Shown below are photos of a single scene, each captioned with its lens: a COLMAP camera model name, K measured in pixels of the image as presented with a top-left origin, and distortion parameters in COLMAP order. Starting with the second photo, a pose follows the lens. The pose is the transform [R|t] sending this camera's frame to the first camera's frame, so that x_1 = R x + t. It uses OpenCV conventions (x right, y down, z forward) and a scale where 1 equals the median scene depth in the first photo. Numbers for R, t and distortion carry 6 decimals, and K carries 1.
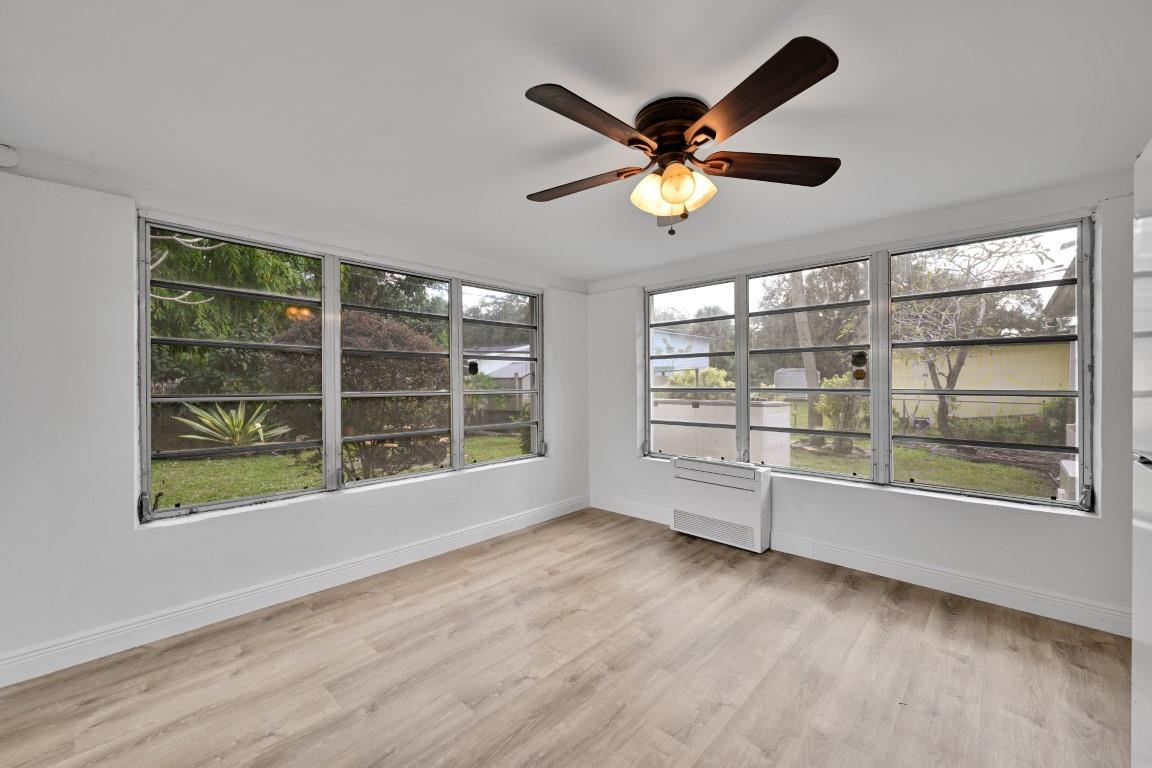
lens RADIAL K [[455.2, 0, 571.0], [0, 455.2, 384.7], [0, 0, 1]] dist [-0.000343, 0.000198]
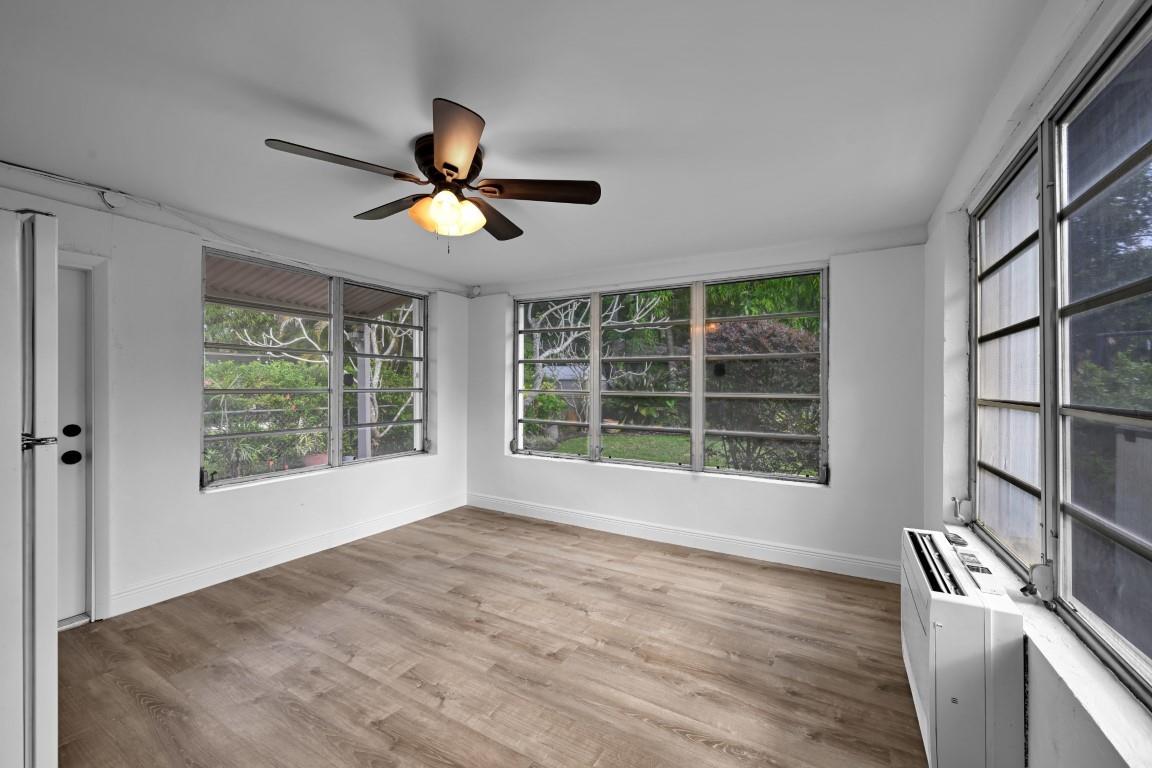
lens RADIAL K [[455.2, 0, 571.4], [0, 455.2, 381.0], [0, 0, 1]] dist [-0.000343, 0.000198]
pose [[0.224347, -0.002561, -0.974506, 0.868035], [-0.010016, 0.999938, -0.004934, -0.004318], [0.974458, 0.010868, 0.224307, 0.652866]]
